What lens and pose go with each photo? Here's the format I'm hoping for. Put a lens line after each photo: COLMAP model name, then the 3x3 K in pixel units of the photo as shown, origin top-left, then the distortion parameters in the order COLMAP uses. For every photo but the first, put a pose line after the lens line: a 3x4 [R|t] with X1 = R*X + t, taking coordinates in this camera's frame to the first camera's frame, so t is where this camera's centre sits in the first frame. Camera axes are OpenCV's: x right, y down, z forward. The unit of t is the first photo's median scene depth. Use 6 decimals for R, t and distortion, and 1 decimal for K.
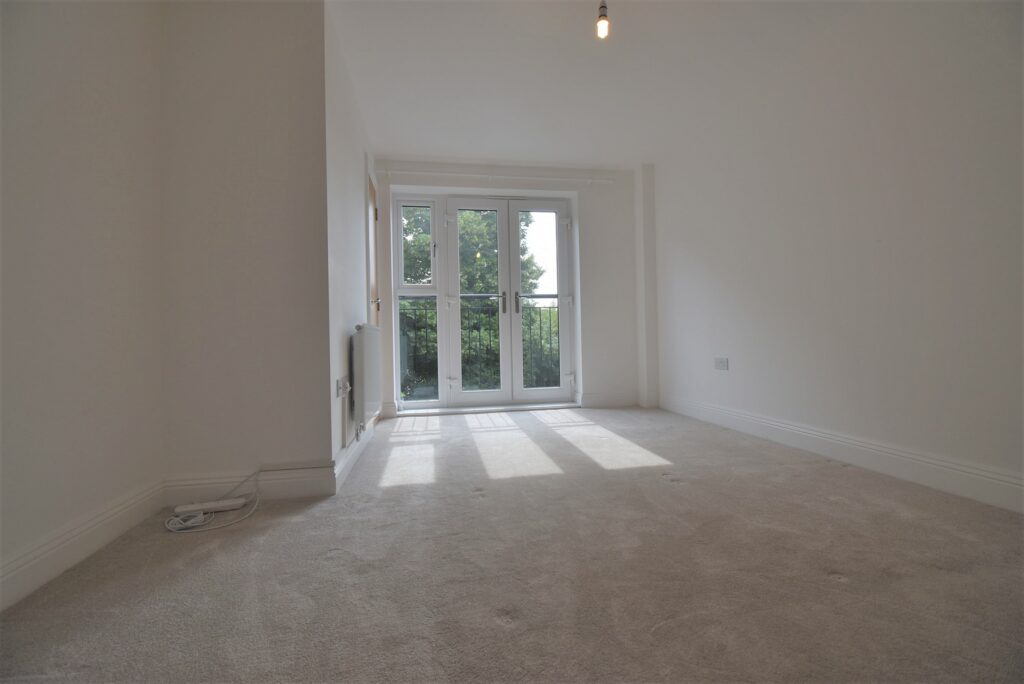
lens RADIAL K [[471.9, 0, 511.1], [0, 471.9, 323.4], [0, 0, 1]] dist [-0.001282, -0.000167]
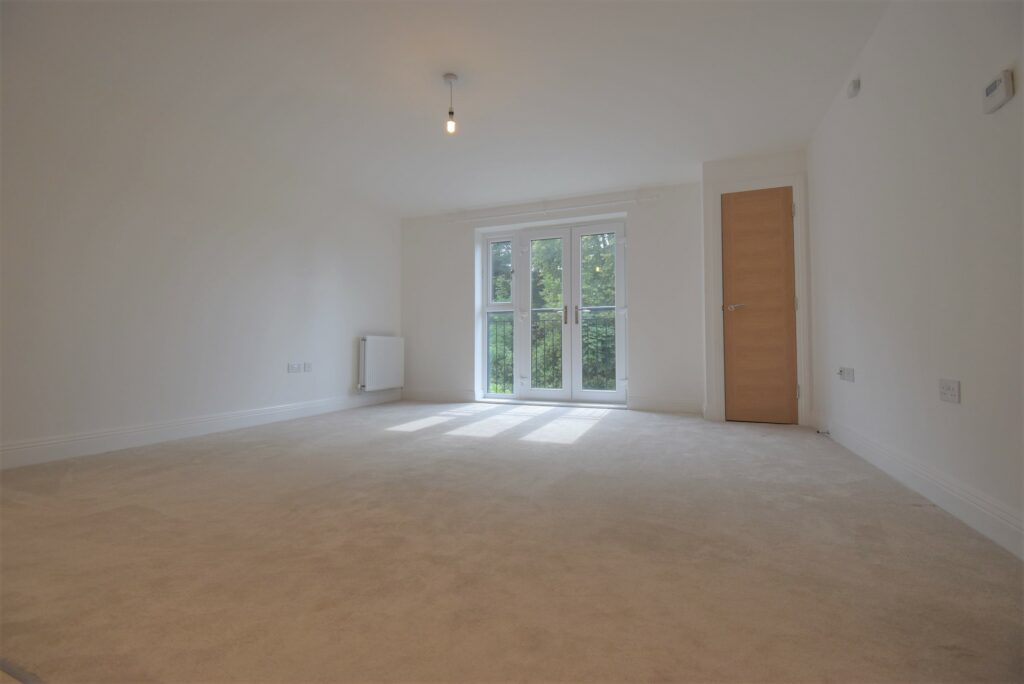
lens RADIAL K [[455.5, 0, 500.2], [0, 455.5, 339.5], [0, 0, 1]] dist [-0.002678, -0.000479]
pose [[0.855451, 0.000959, -0.517883, 0.435005], [-0.003842, 0.999983, -0.004494, 0.021987], [0.517870, 0.005834, 0.855440, -0.054798]]
